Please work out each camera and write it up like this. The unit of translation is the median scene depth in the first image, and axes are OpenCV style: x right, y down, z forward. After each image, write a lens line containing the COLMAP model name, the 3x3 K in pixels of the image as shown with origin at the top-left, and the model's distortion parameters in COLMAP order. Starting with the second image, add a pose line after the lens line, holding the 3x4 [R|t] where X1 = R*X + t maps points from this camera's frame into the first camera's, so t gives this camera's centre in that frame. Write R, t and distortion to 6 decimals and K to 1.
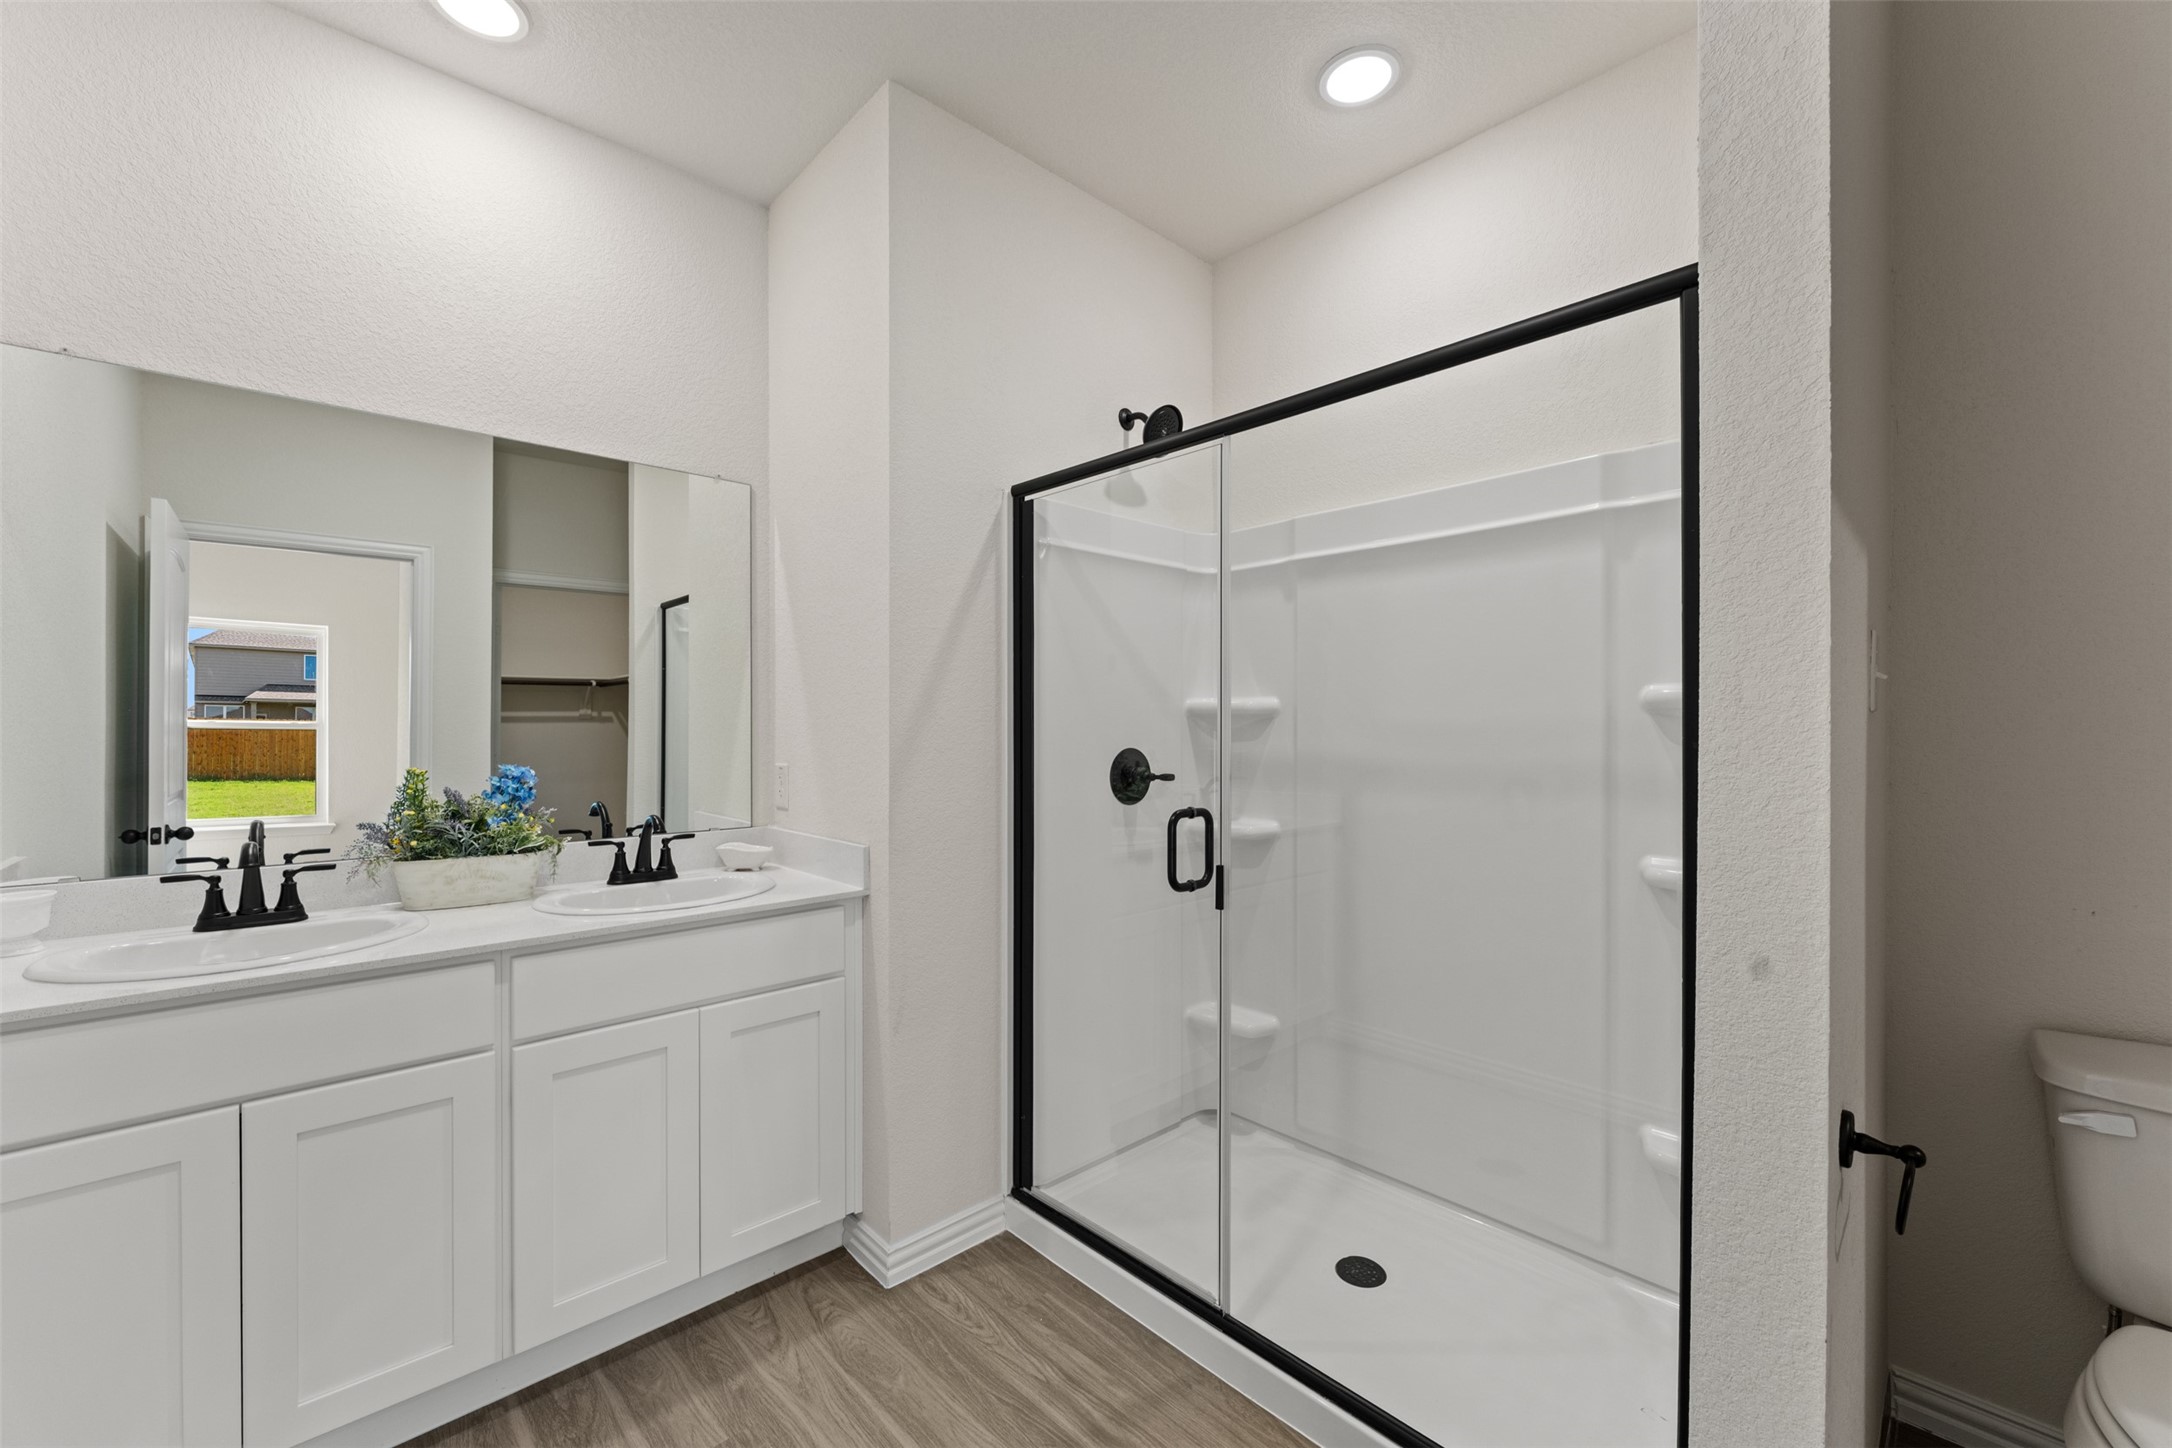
lens RADIAL K [[853.5, 0, 1090.1], [0, 853.5, 727.1], [0, 0, 1]] dist [0.000988, 0.000155]
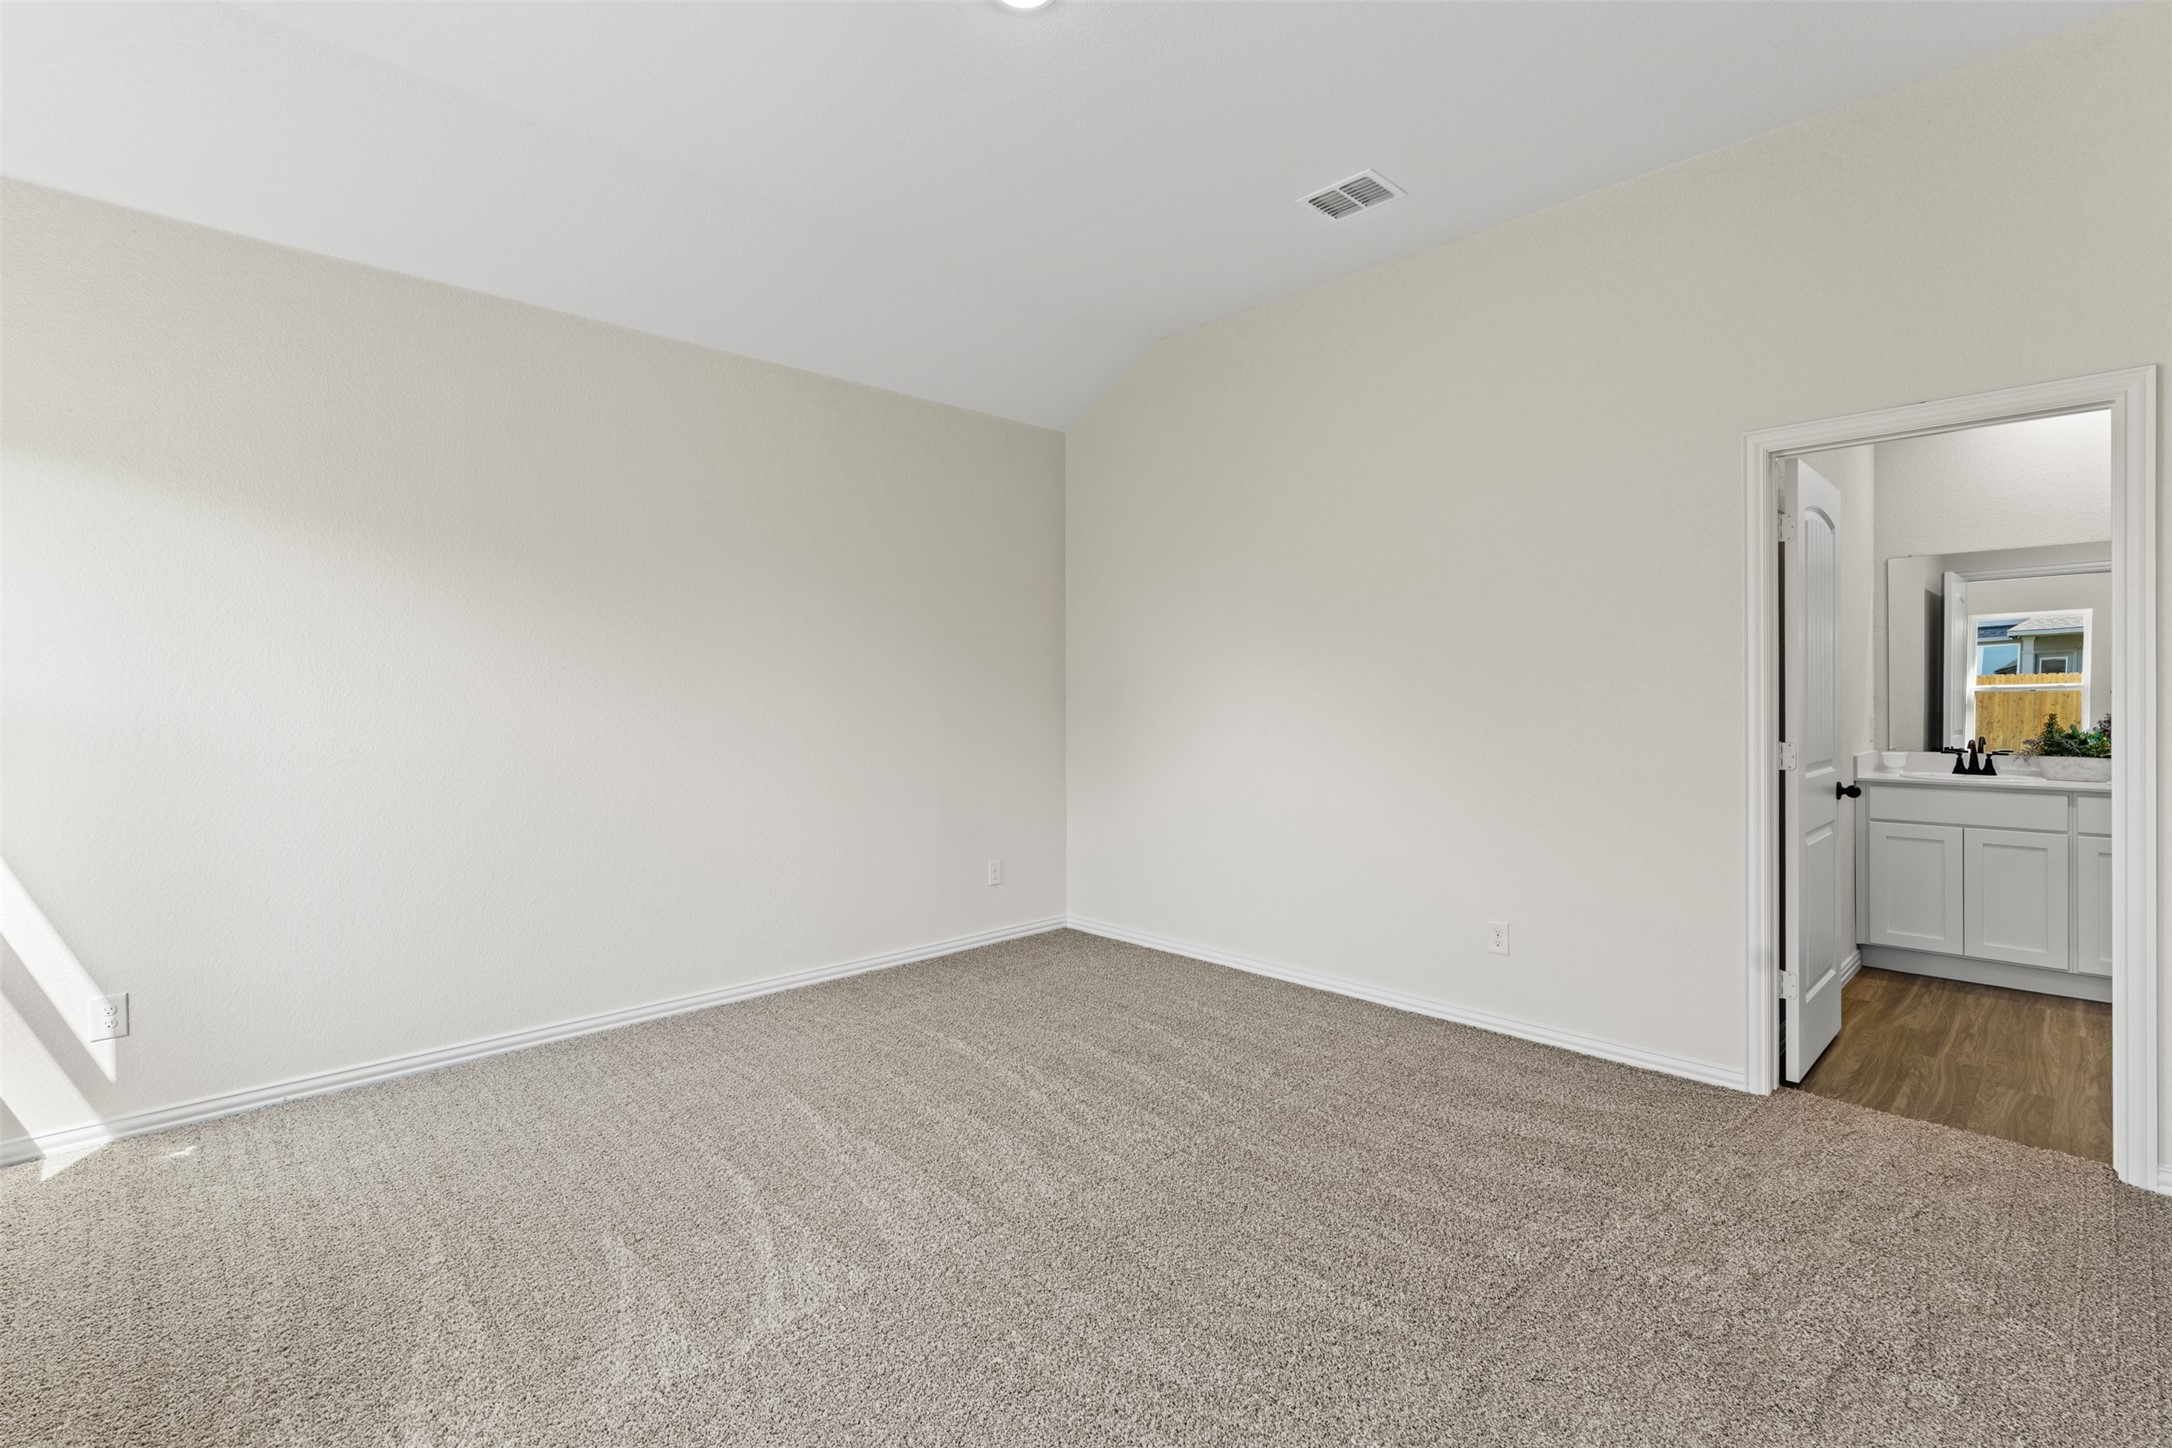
lens RADIAL K [[993.5, 0, 1090.1], [0, 993.5, 710.8], [0, 0, 1]] dist [-0.001540, -0.000273]
pose [[0.022369, 0.012955, -0.999666, 1.655384], [-0.001290, 0.999916, 0.012930, 0.014226], [0.999749, 0.001001, 0.022384, -1.465993]]
